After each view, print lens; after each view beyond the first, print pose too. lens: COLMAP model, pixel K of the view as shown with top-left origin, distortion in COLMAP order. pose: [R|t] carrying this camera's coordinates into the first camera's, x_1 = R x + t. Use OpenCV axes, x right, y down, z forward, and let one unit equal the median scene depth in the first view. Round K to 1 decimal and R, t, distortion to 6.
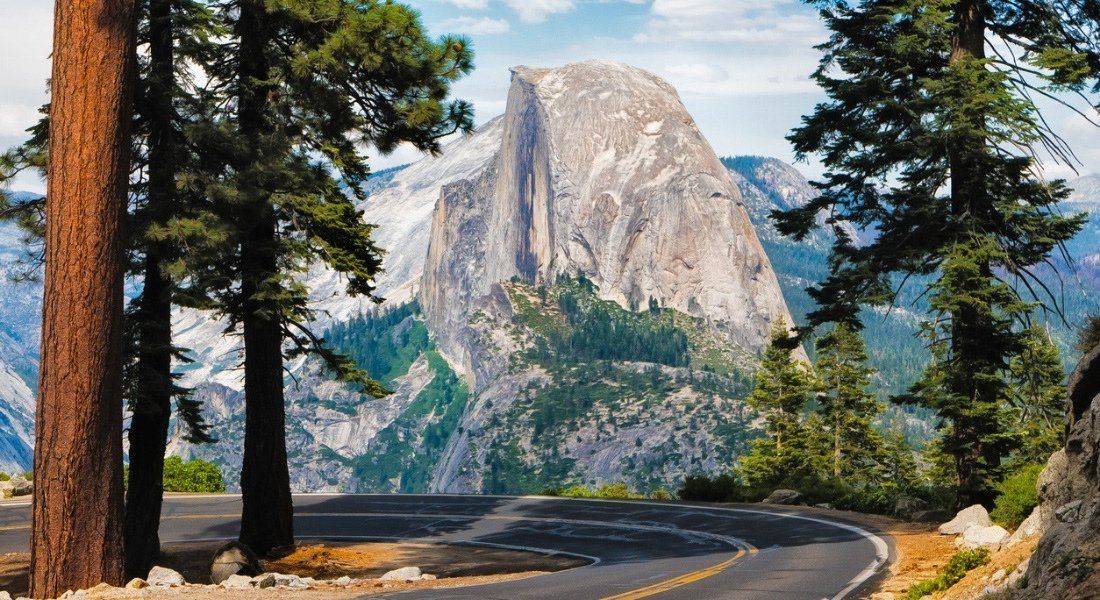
lens RADIAL K [[1738.0, 0, 550.0], [0, 1738.0, 300.0], [0, 0, 1]] dist [-0.296081, -0.026899]
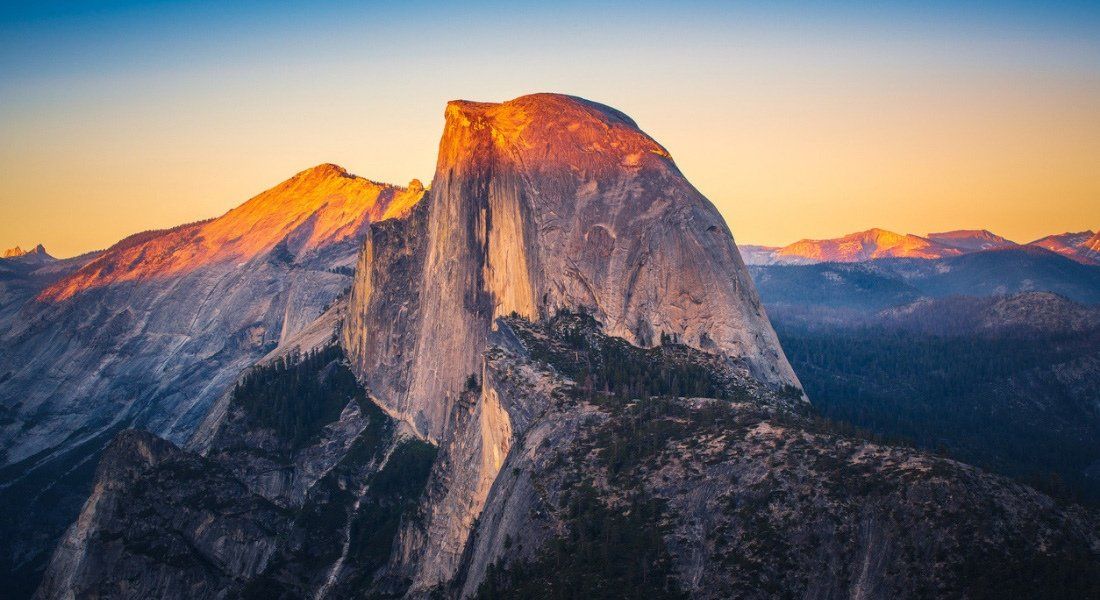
lens RADIAL K [[1738.0, 0, 550.0], [0, 1738.0, 300.0], [0, 0, 1]] dist [-0.296081, -0.026899]
pose [[0.994159, -0.000158, 0.107928, -0.102980], [0.003505, 0.999519, -0.030828, 0.009152], [-0.107871, 0.031026, 0.993681, 0.055599]]
